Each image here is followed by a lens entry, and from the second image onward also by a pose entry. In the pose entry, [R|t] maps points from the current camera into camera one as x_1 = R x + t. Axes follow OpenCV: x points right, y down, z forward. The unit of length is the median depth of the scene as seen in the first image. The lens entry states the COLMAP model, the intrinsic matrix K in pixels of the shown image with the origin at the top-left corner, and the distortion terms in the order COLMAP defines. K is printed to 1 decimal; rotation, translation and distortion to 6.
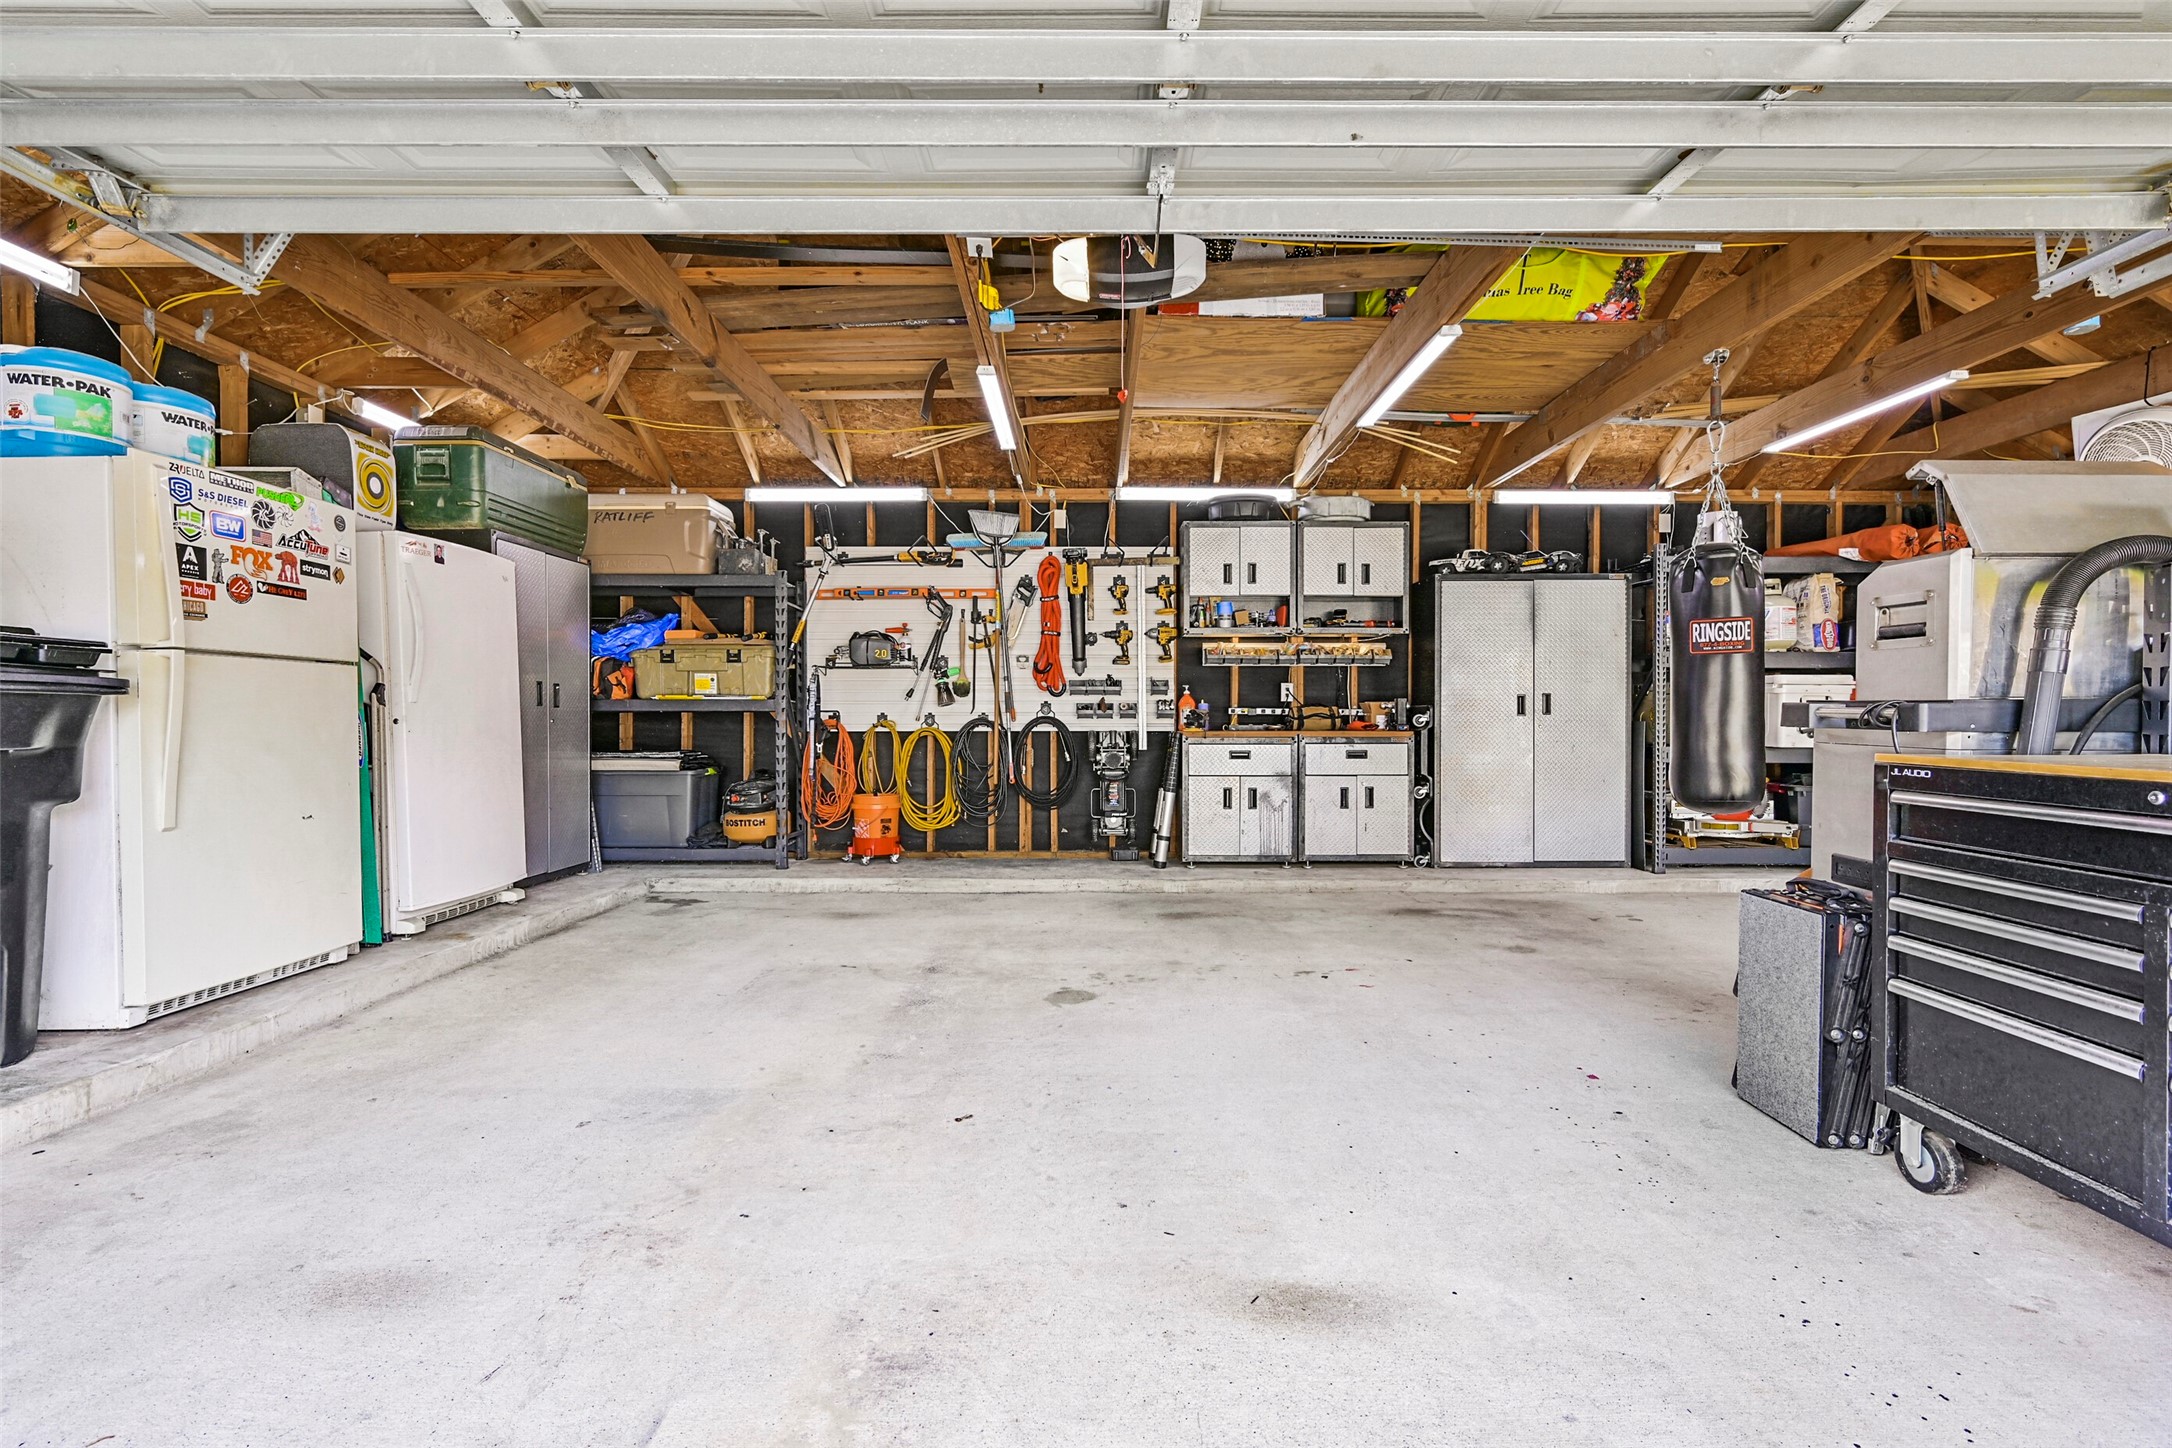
lens RADIAL K [[1021.7, 0, 1089.9], [0, 1021.7, 728.2], [0, 0, 1]] dist [0.002549, -0.000077]
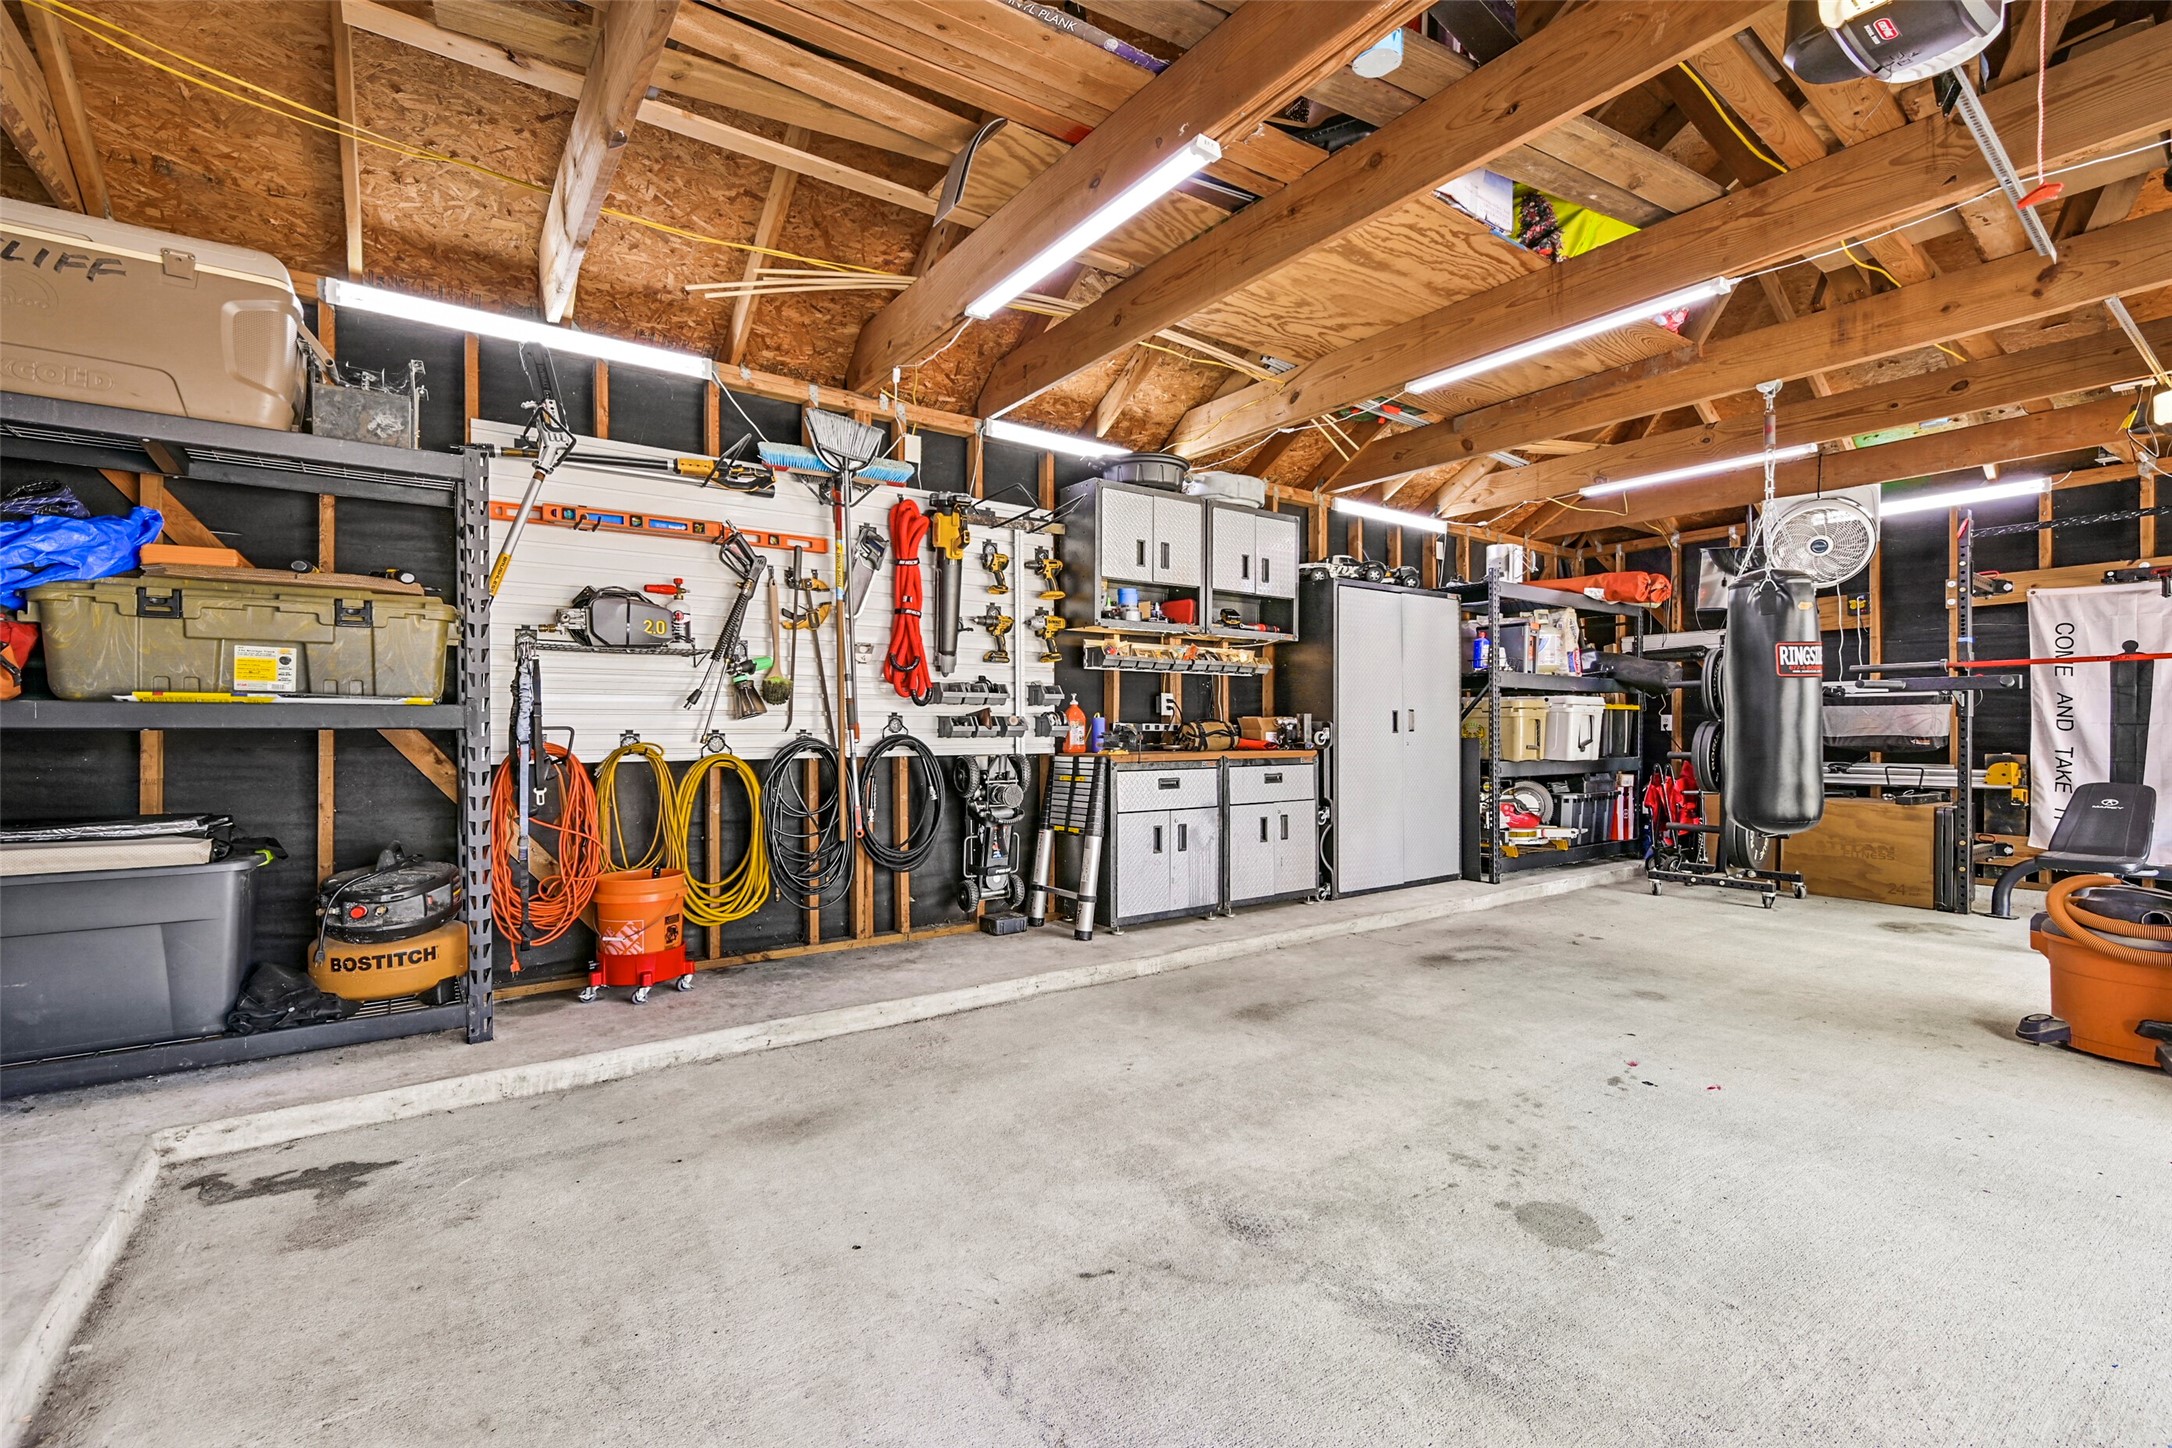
lens RADIAL K [[963.3, 0, 1090.4], [0, 963.3, 726.8], [0, 0, 1]] dist [0.001689, -0.000304]
pose [[0.797334, -0.000344, 0.603538, -0.343107], [0.004152, 0.999979, -0.004915, -0.013853], [-0.603524, 0.006424, 0.797319, 0.430109]]
